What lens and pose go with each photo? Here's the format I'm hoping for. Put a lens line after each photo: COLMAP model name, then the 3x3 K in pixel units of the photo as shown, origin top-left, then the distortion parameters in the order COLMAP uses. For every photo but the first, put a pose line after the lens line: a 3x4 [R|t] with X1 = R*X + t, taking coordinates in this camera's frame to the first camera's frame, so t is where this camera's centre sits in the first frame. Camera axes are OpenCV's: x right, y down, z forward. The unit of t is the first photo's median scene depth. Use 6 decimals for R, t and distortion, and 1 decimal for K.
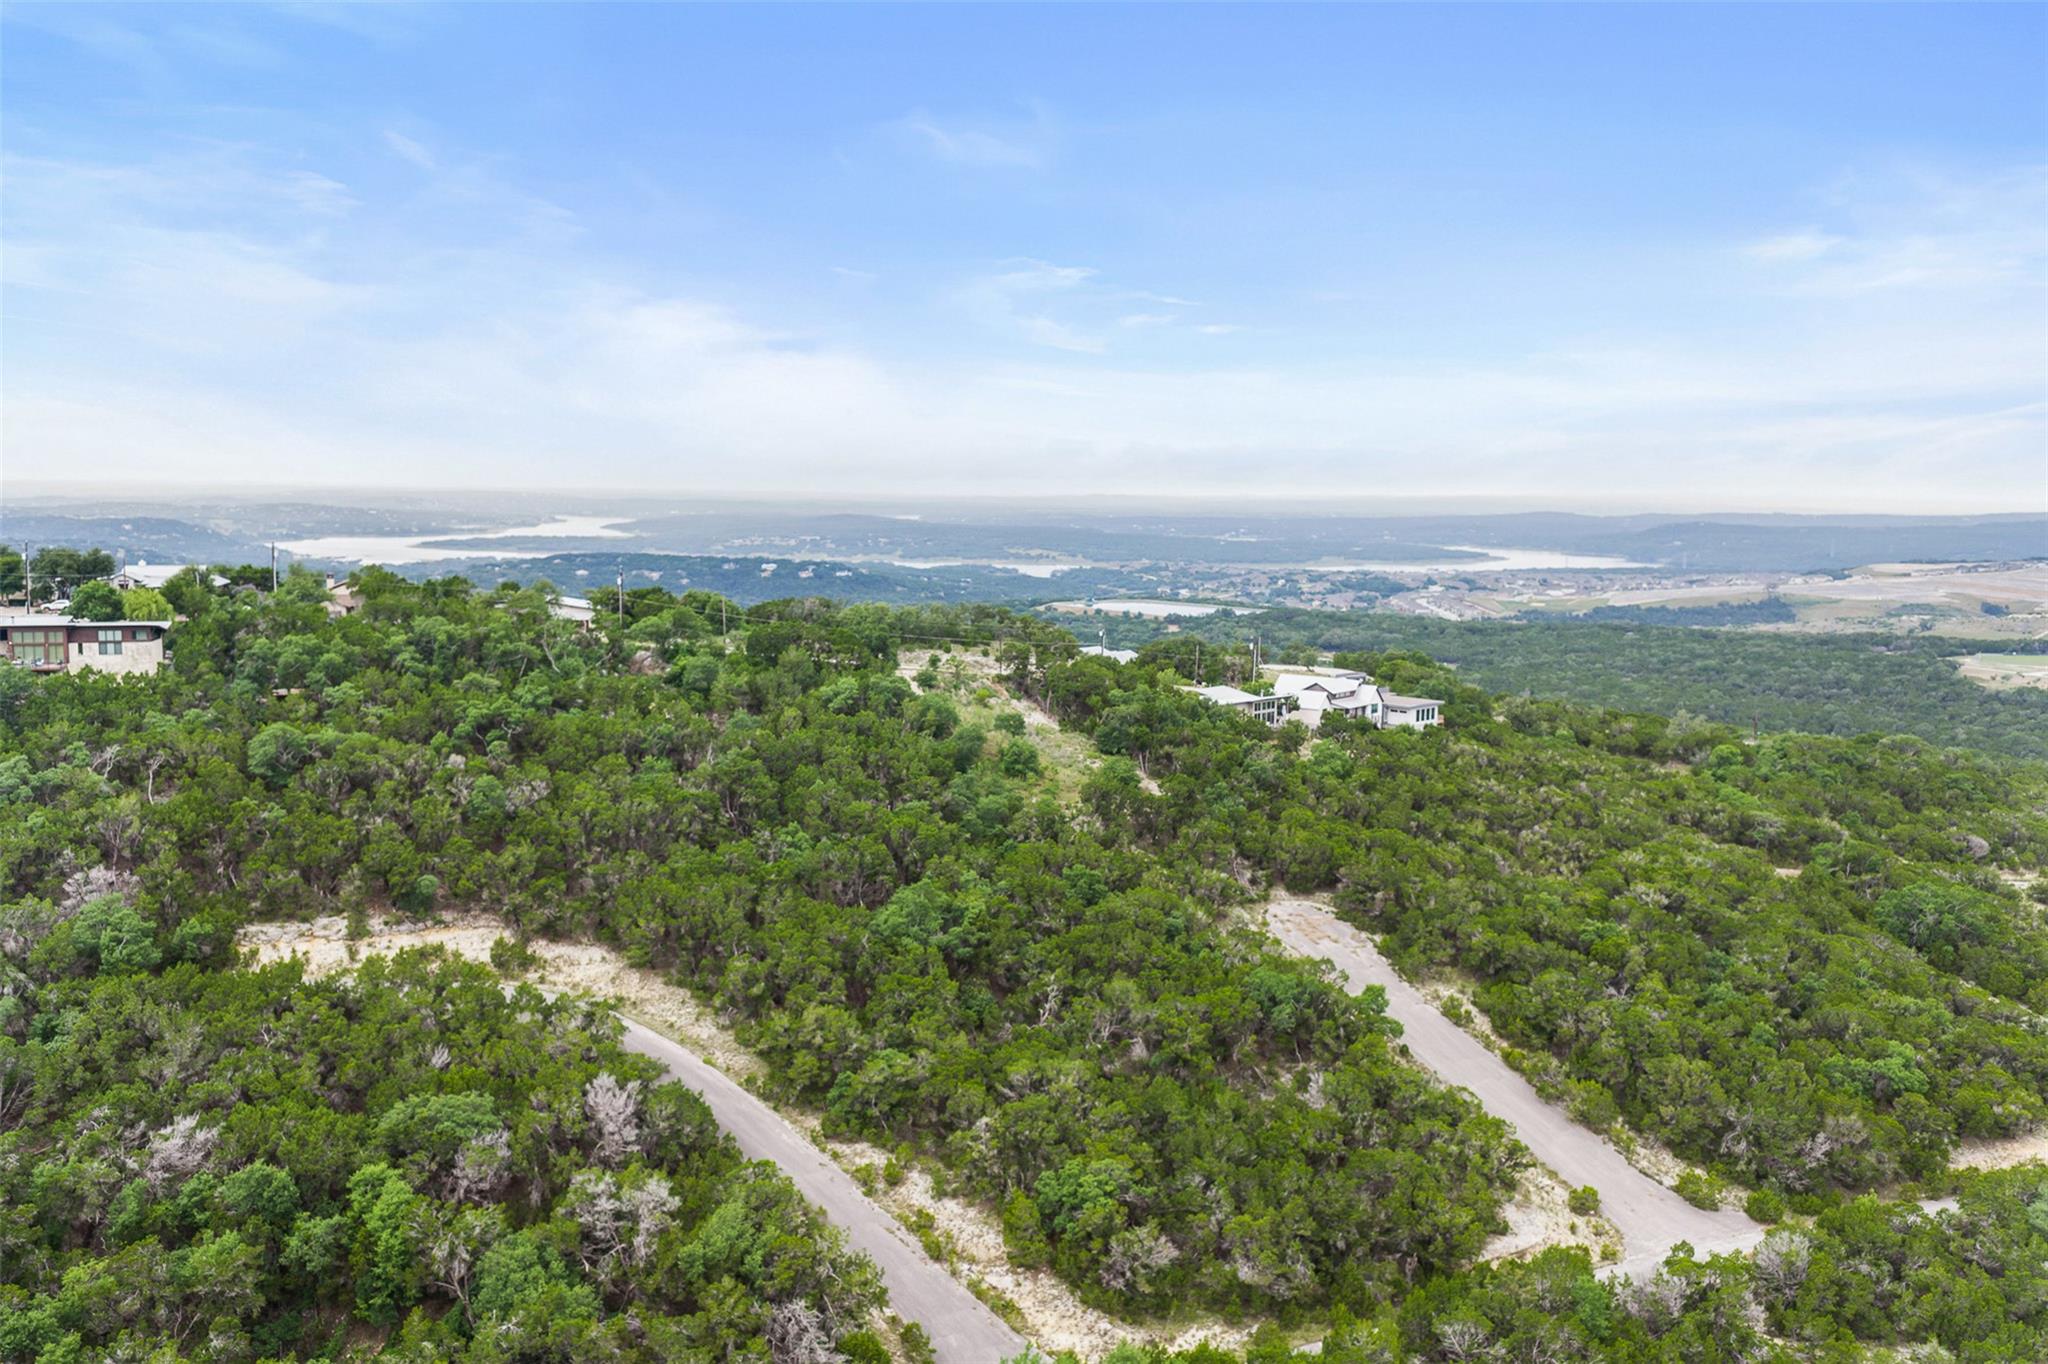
lens RADIAL K [[1696.4, 0, 1030.7], [0, 1696.4, 672.7], [0, 0, 1]] dist [-0.005253, -0.006276]
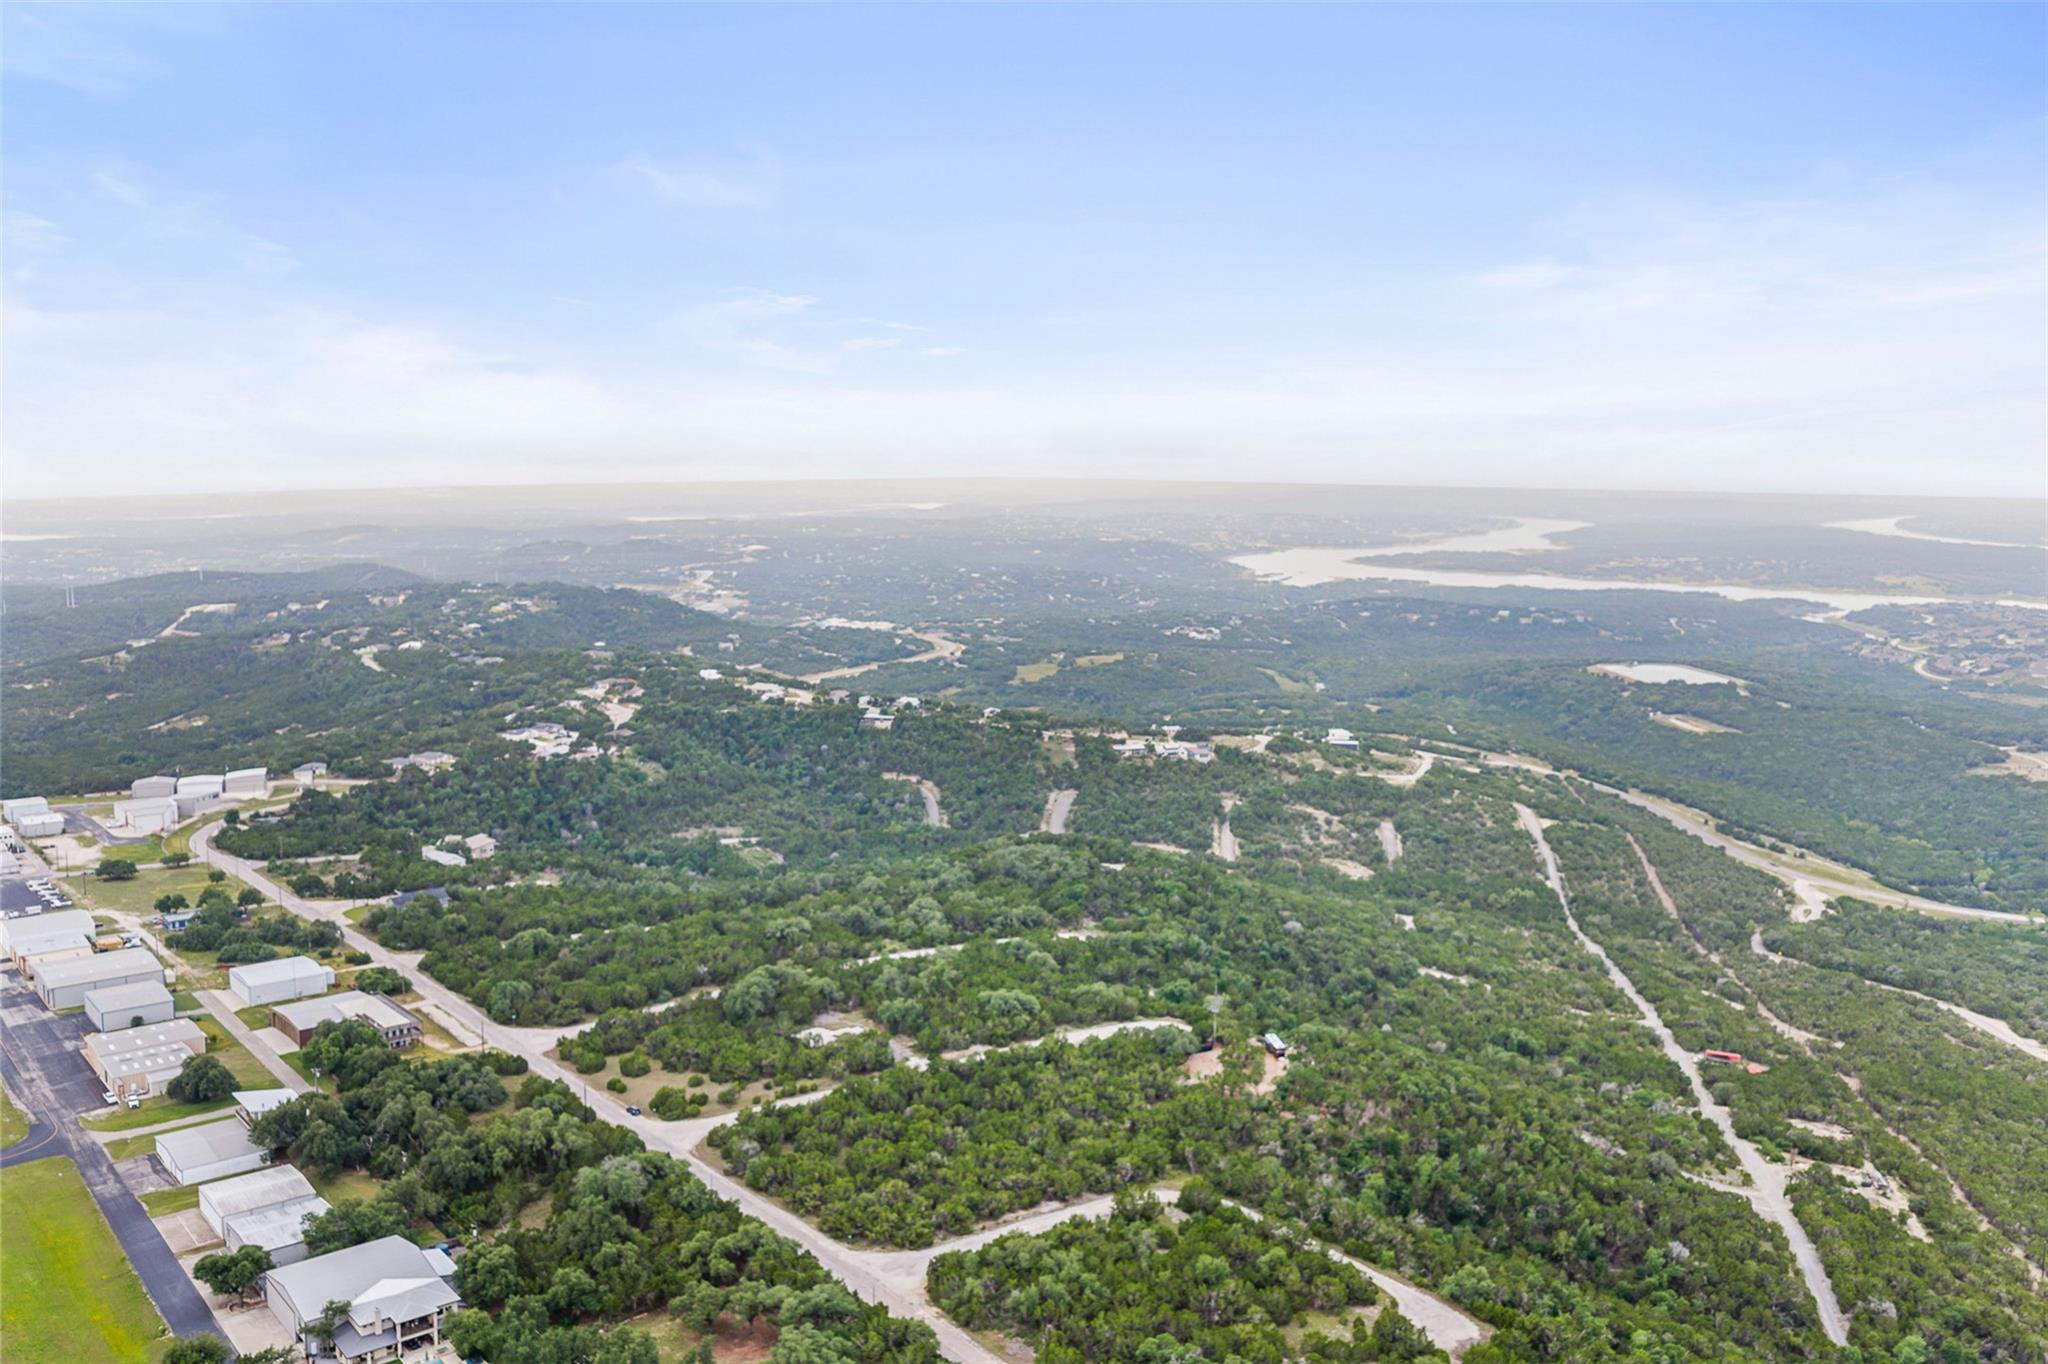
lens RADIAL K [[1696.4, 0, 1022.1], [0, 1696.4, 683.8], [0, 0, 1]] dist [-0.005253, -0.006276]
pose [[0.828488, 0.057714, -0.557024, 2.681343], [-0.047550, 0.998333, 0.032715, -0.317847], [0.557984, -0.000617, 0.829852, -3.056964]]
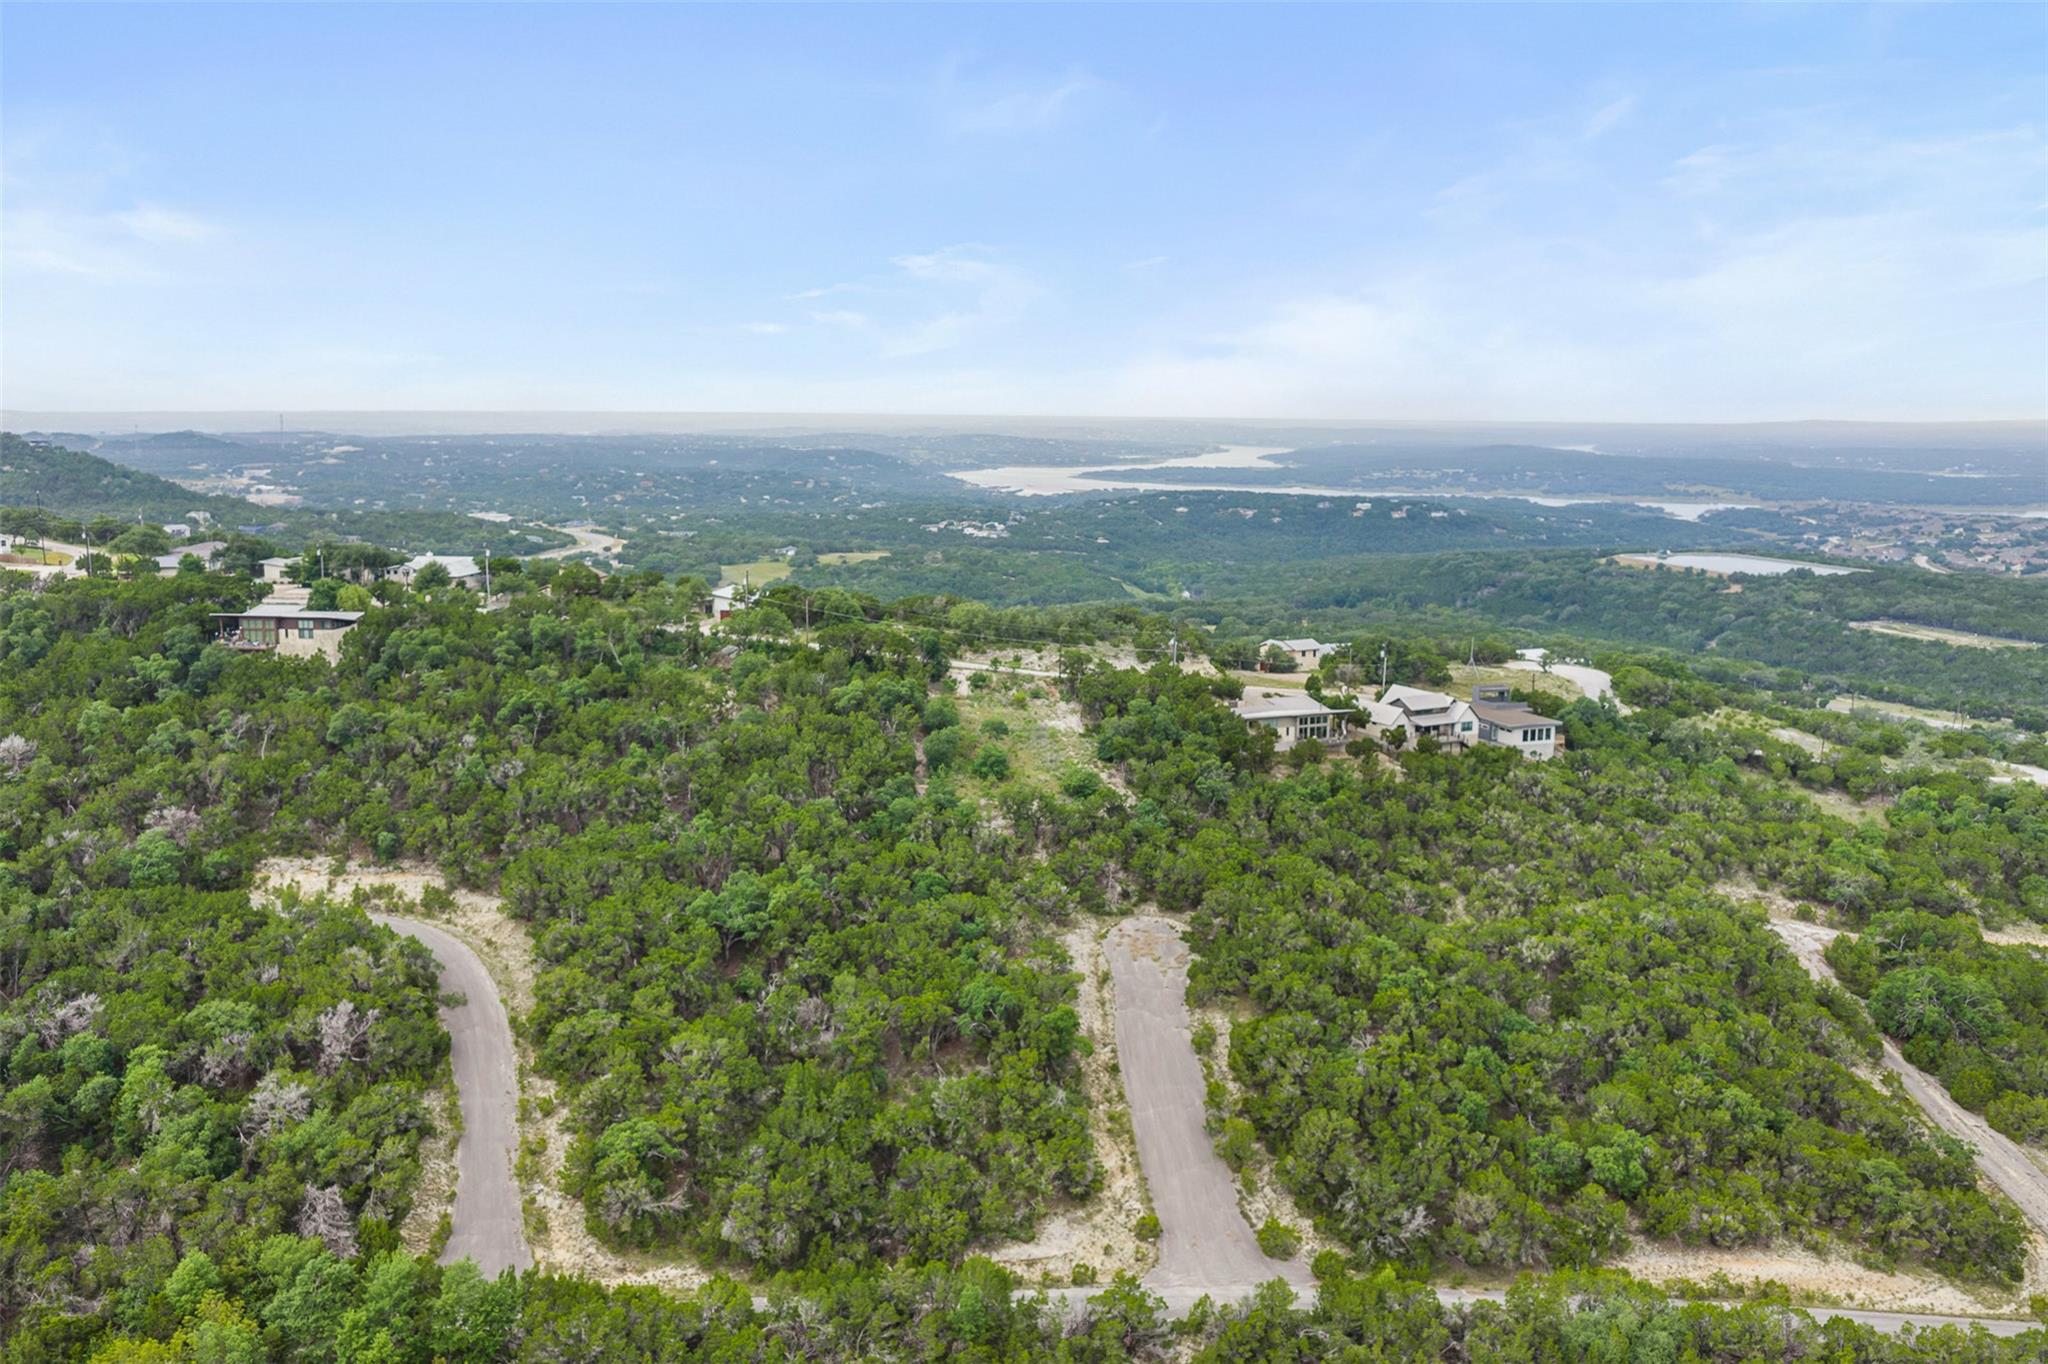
lens RADIAL K [[1696.4, 0, 1038.7], [0, 1696.4, 682.0], [0, 0, 1]] dist [-0.005253, -0.006276]
pose [[0.925280, 0.054490, -0.375351, 0.474247], [-0.036491, 0.997825, 0.054903, -0.068686], [0.377526, -0.037104, 0.925255, -0.012576]]
